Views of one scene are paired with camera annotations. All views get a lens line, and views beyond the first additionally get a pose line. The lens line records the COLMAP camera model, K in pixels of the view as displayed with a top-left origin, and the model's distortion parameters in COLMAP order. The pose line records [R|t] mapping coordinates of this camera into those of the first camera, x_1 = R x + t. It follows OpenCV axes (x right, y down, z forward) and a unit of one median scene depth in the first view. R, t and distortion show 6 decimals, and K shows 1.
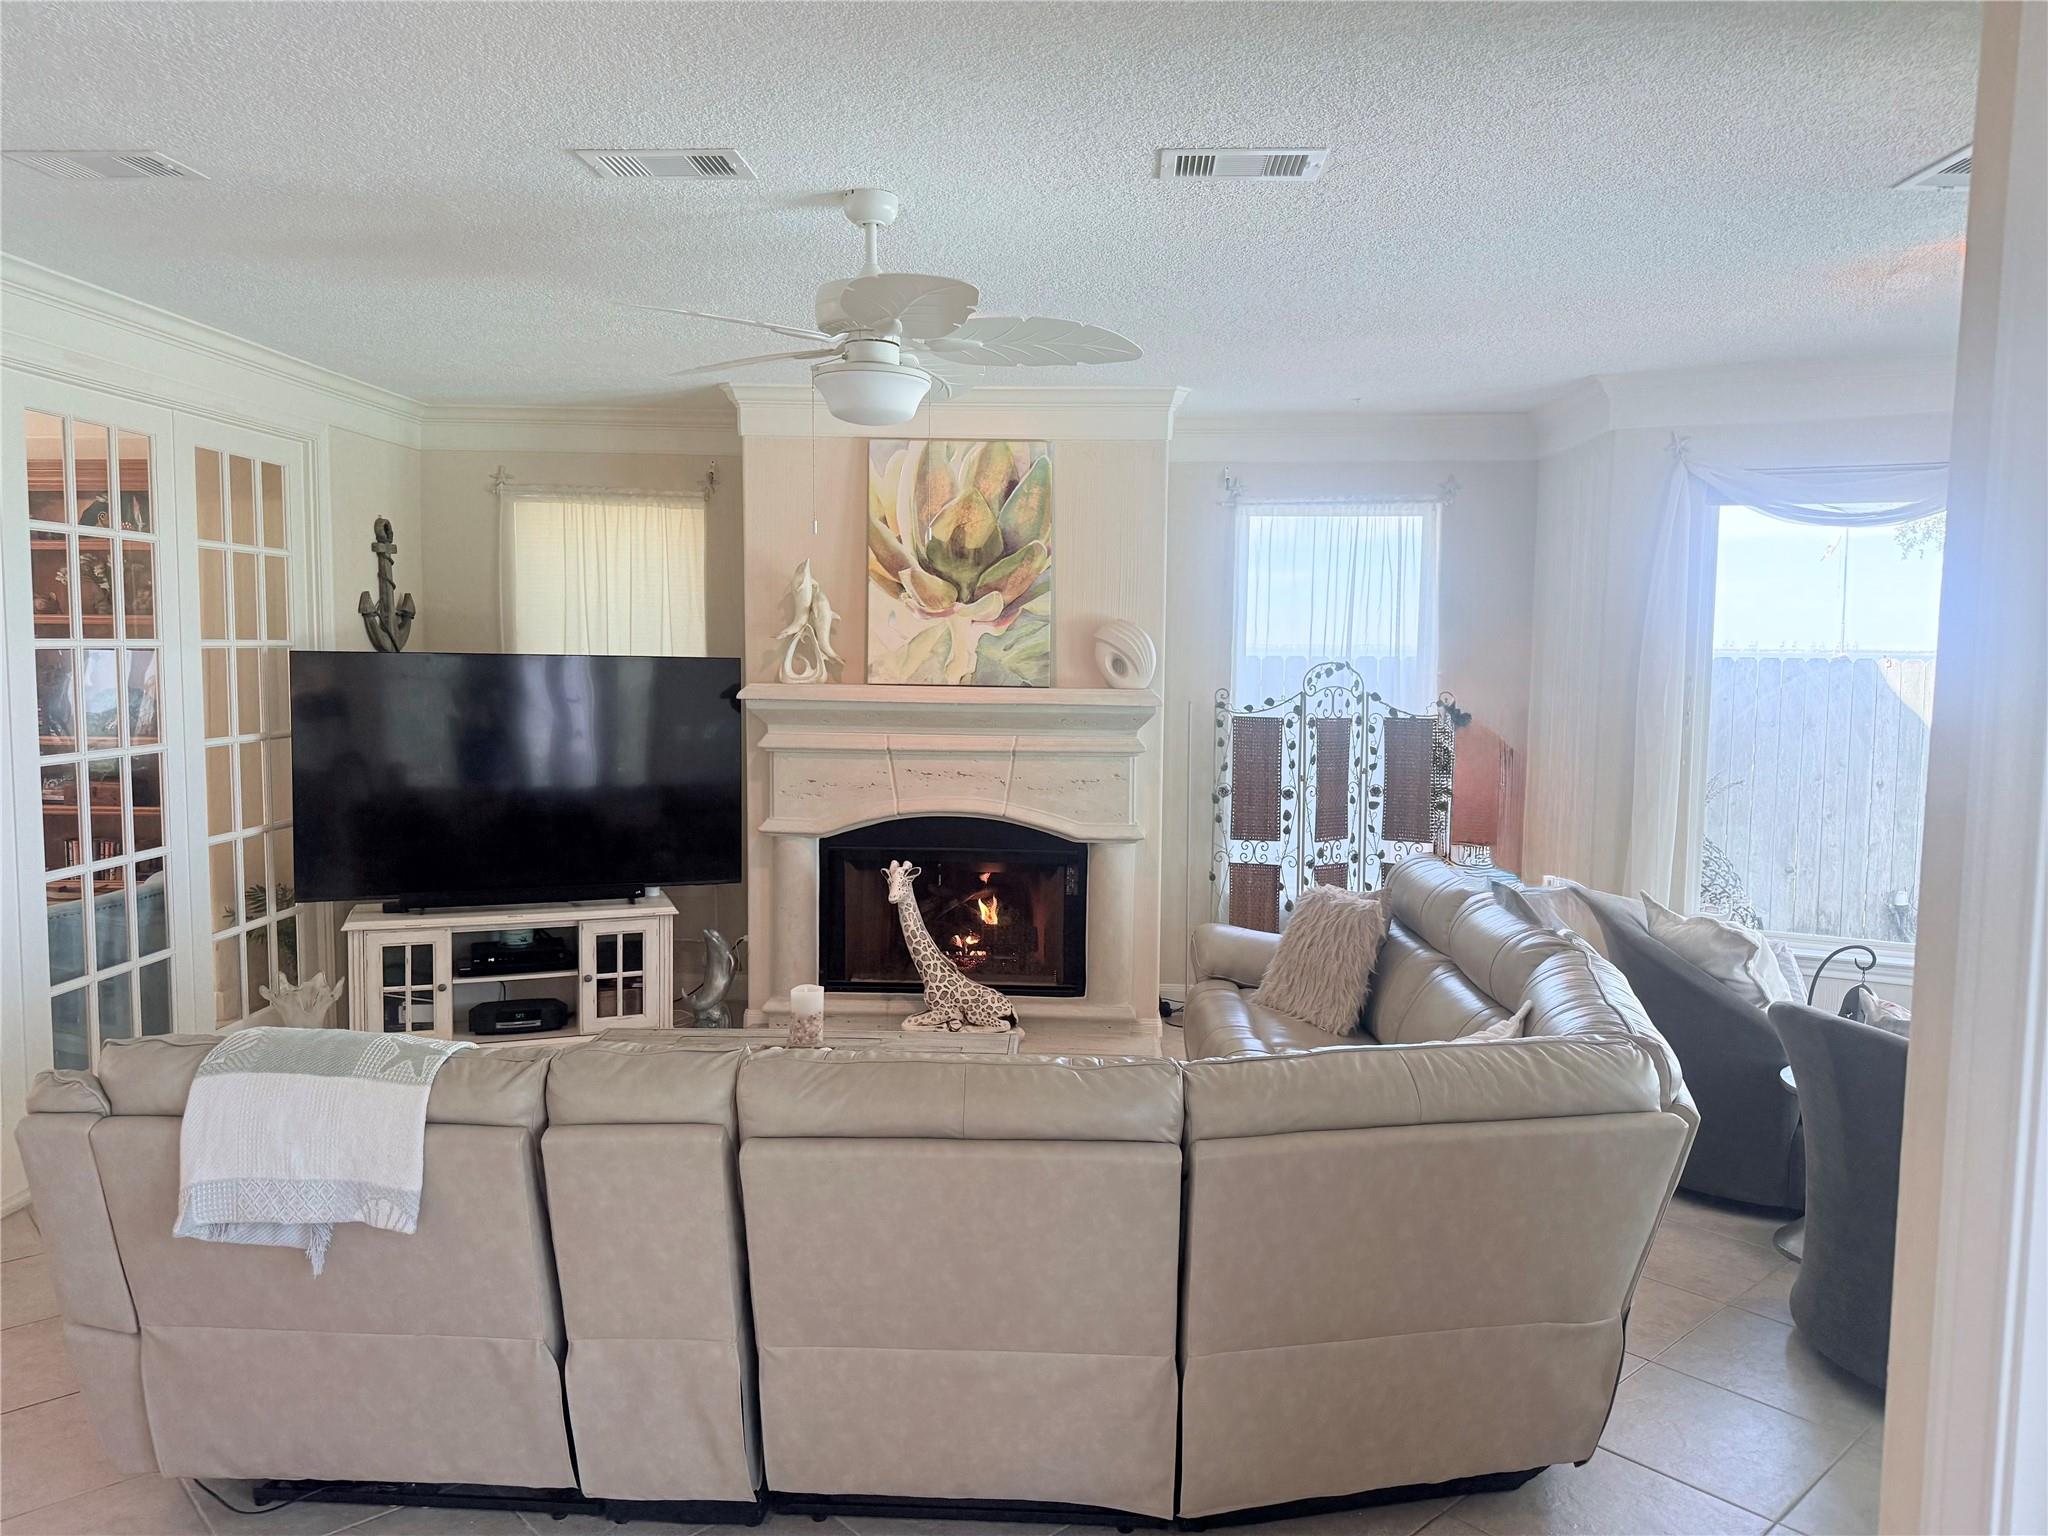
lens RADIAL K [[1423.0, 0, 1032.9], [0, 1423.0, 762.1], [0, 0, 1]] dist [0.066103, -0.079754]
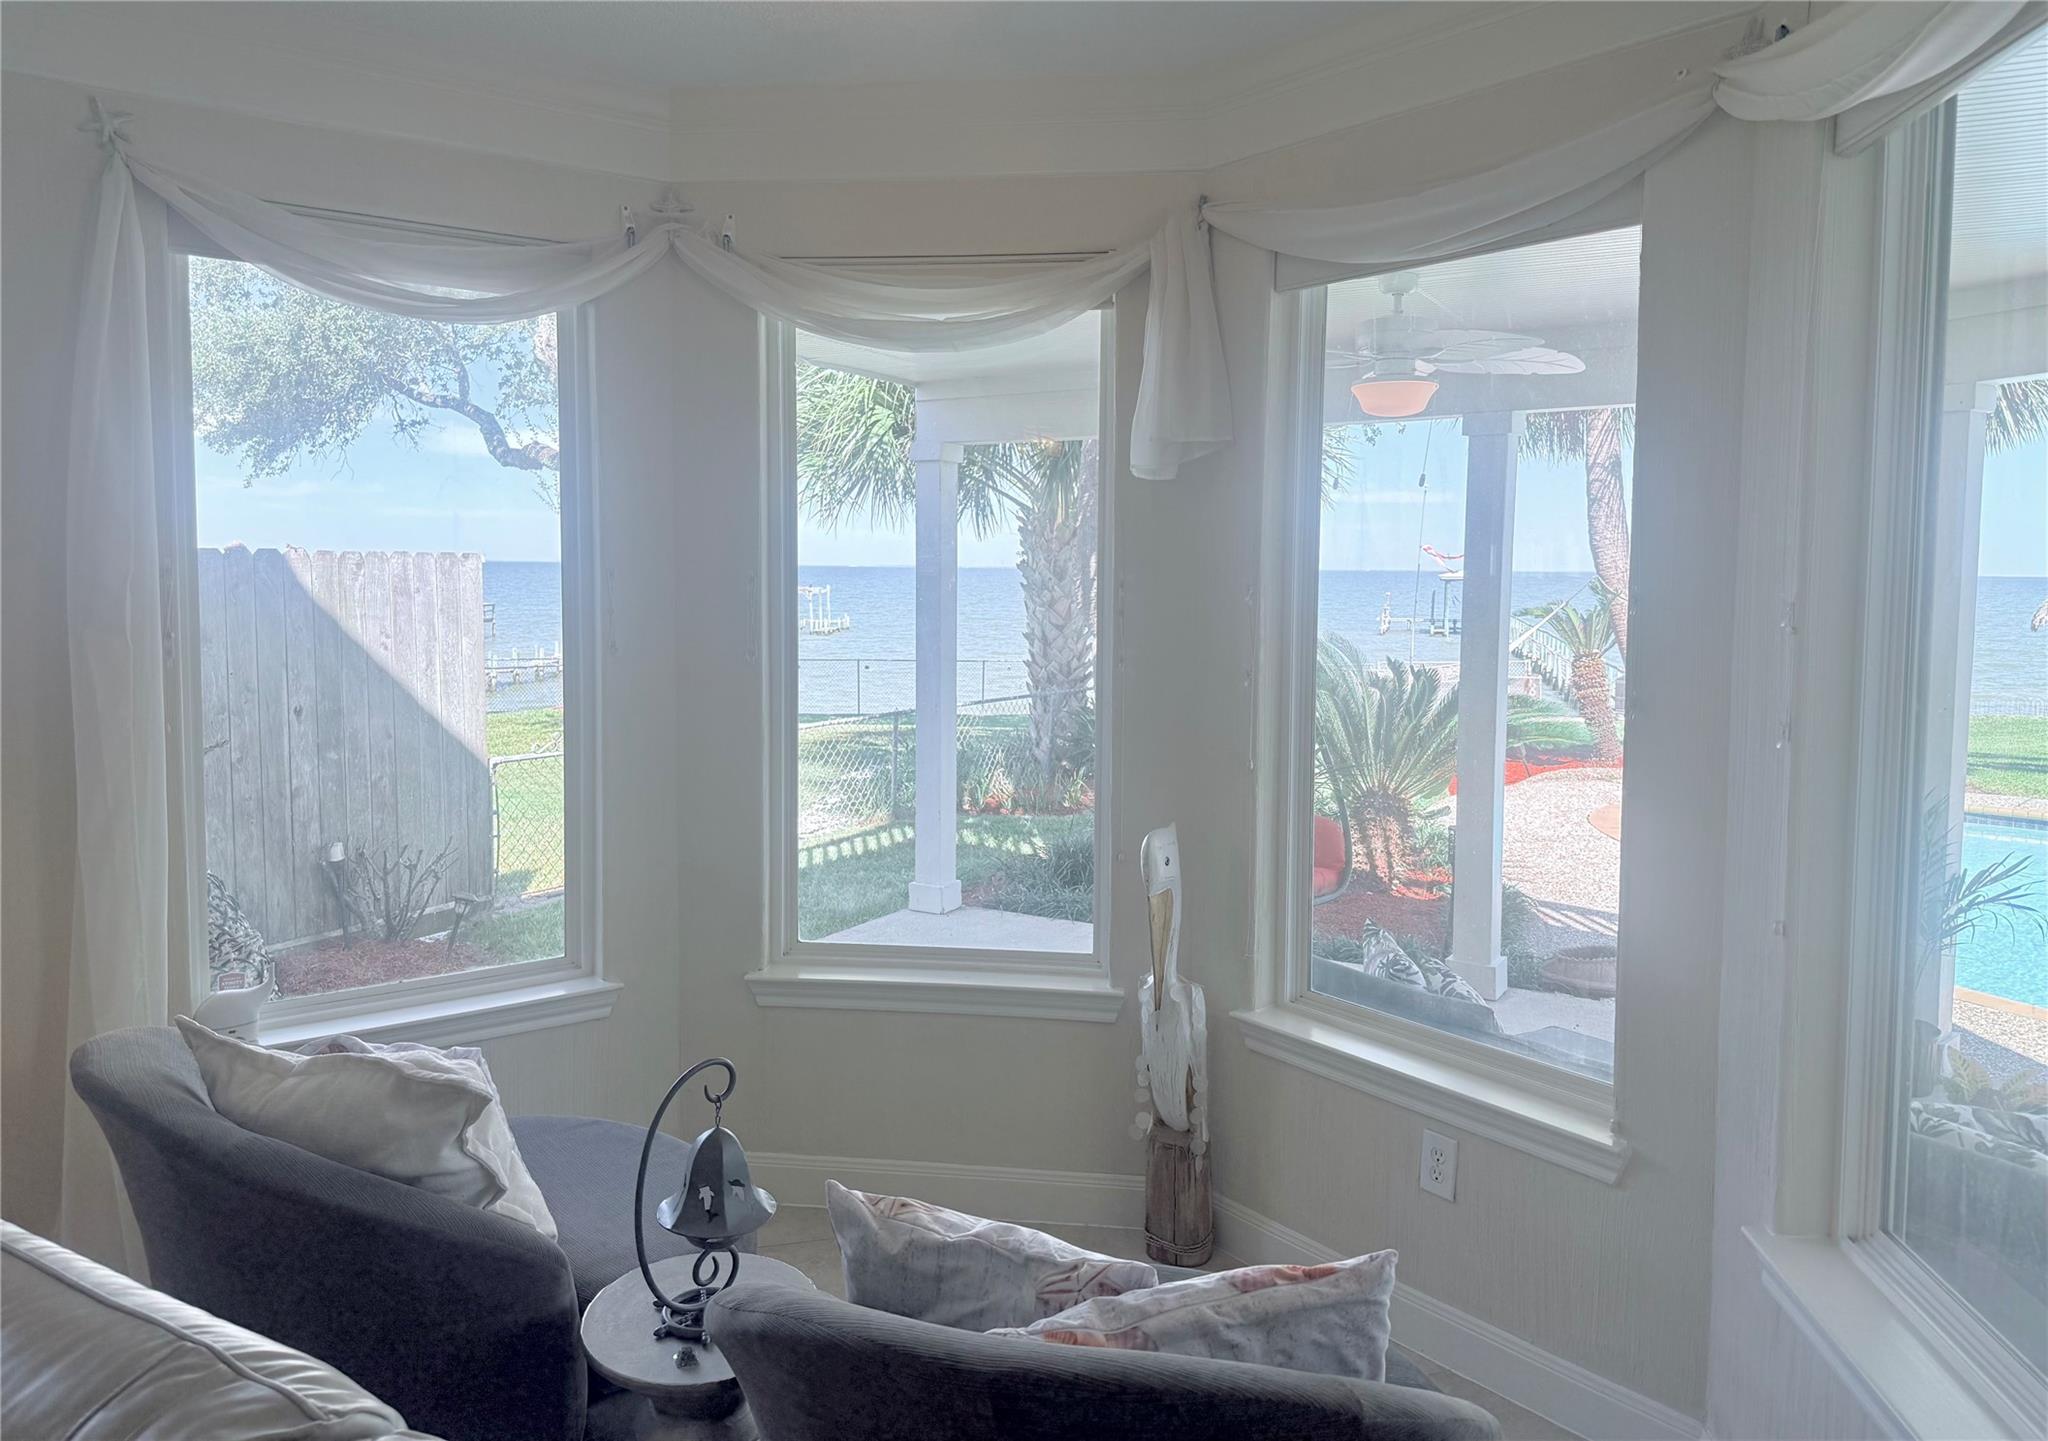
lens RADIAL K [[1461.0, 0, 1021.1], [0, 1461.0, 648.3], [0, 0, 1]] dist [0.029004, -0.009020]
pose [[0.466299, -0.060491, 0.882557, 0.110797], [0.072477, 0.996918, 0.030036, -0.021375], [-0.881653, 0.049960, 0.469246, 0.438302]]
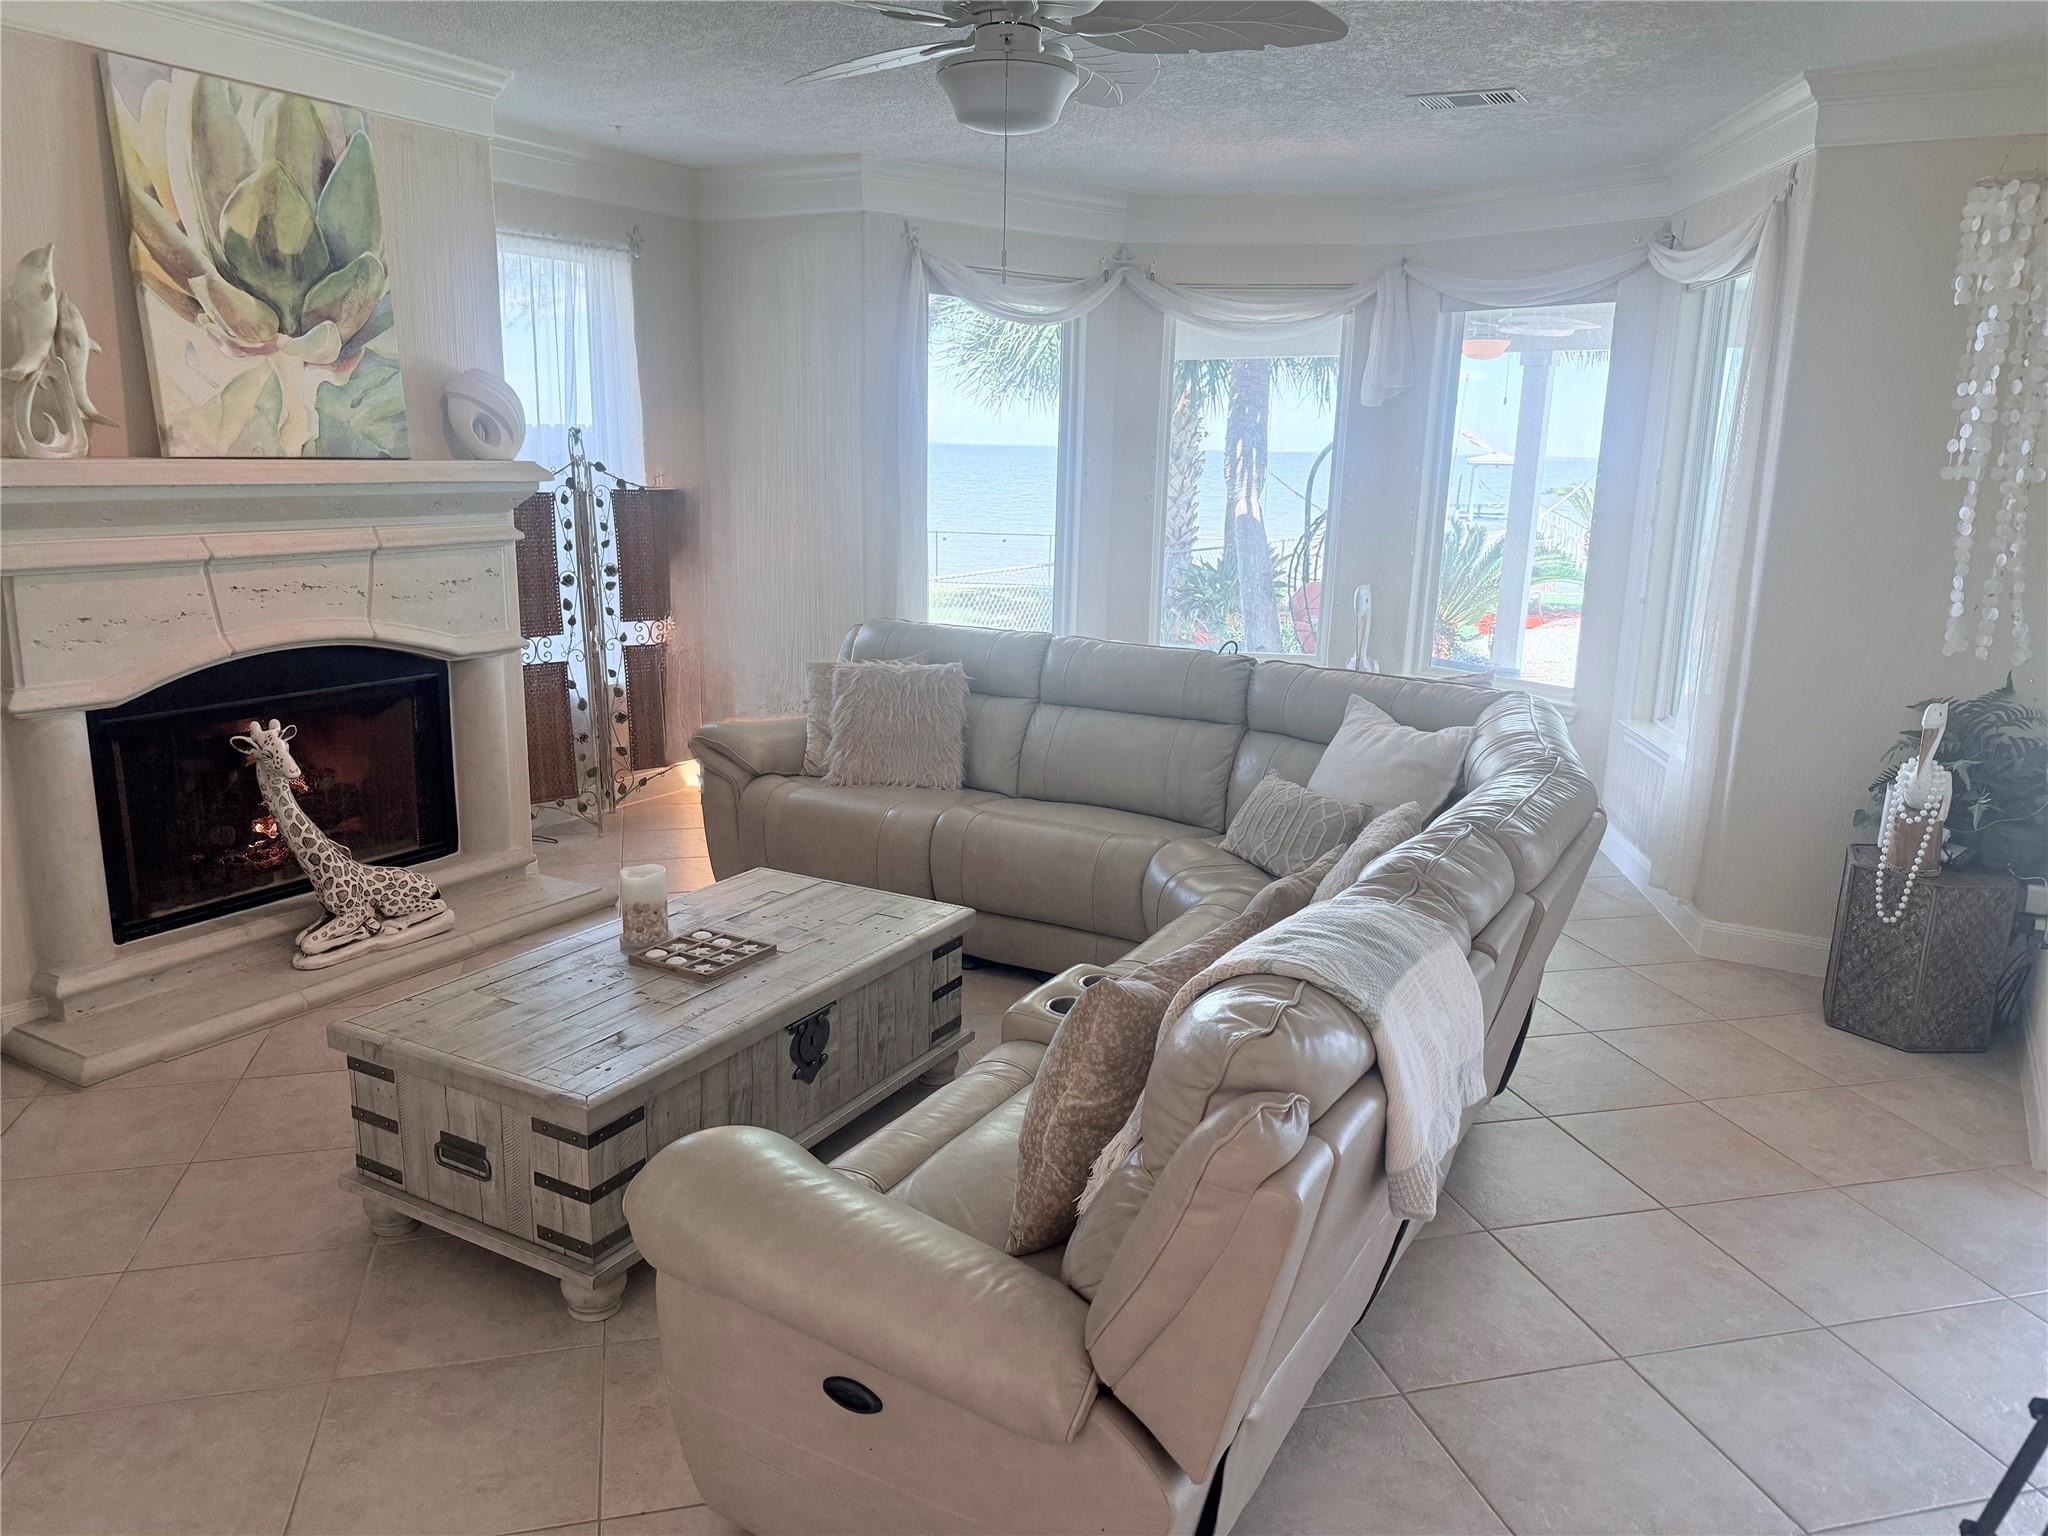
lens RADIAL K [[1423.0, 0, 1041.5], [0, 1423.0, 763.0], [0, 0, 1]] dist [0.066103, -0.079754]
pose [[0.470022, -0.194685, 0.860916, -0.517651], [0.054939, 0.979933, 0.191605, -0.022715], [-0.880943, -0.042761, 0.471286, 0.342173]]
